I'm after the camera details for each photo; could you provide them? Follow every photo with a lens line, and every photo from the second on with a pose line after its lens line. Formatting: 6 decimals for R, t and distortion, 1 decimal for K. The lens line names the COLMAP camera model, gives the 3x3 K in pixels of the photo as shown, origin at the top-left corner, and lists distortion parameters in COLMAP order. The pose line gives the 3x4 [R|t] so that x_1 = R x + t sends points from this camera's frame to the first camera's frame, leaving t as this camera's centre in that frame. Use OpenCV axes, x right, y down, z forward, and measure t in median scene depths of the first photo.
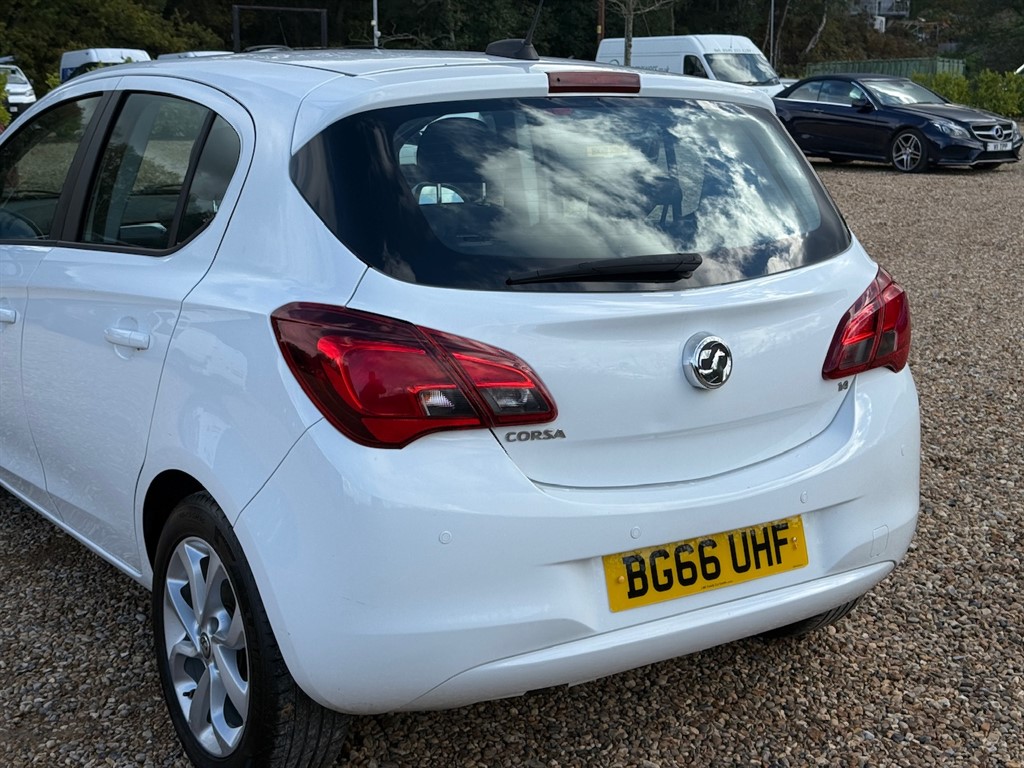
lens RADIAL K [[1429.0, 0, 506.5], [0, 1429.0, 386.6], [0, 0, 1]] dist [0.121597, 0.000000]
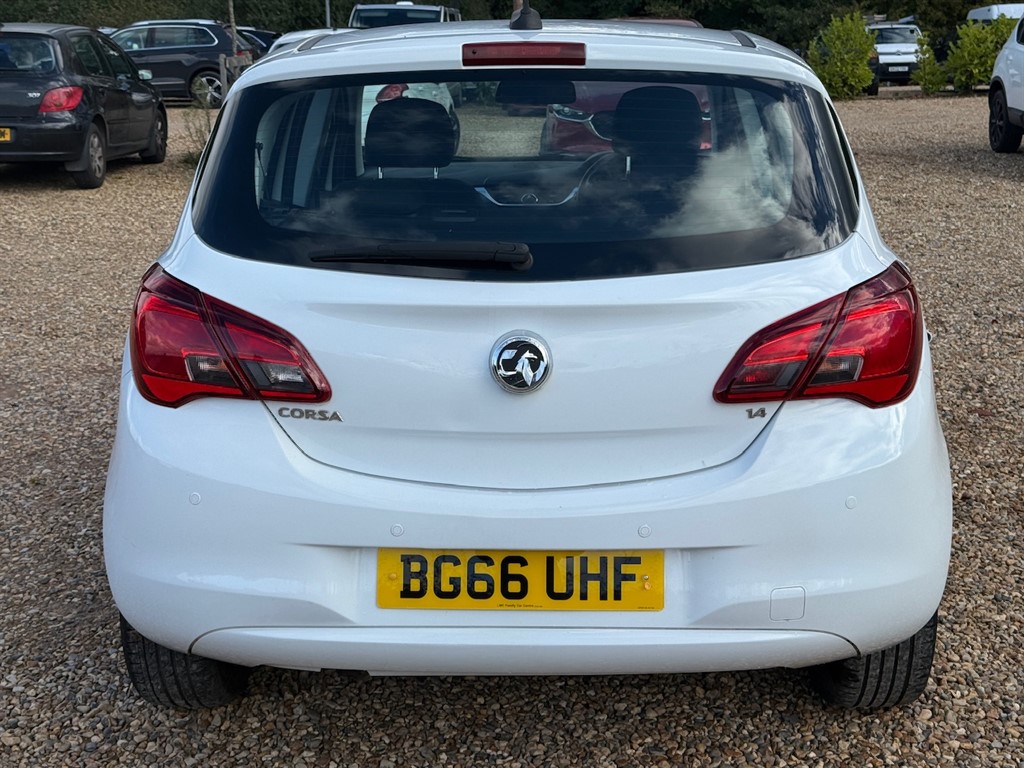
lens RADIAL K [[1429.0, 0, 507.7], [0, 1429.0, 388.4], [0, 0, 1]] dist [0.121597, 0.000000]
pose [[0.810760, 0.124898, -0.571900, 0.621132], [-0.108343, 0.992111, 0.063074, -0.054610], [0.575266, 0.010824, 0.817895, 0.235657]]
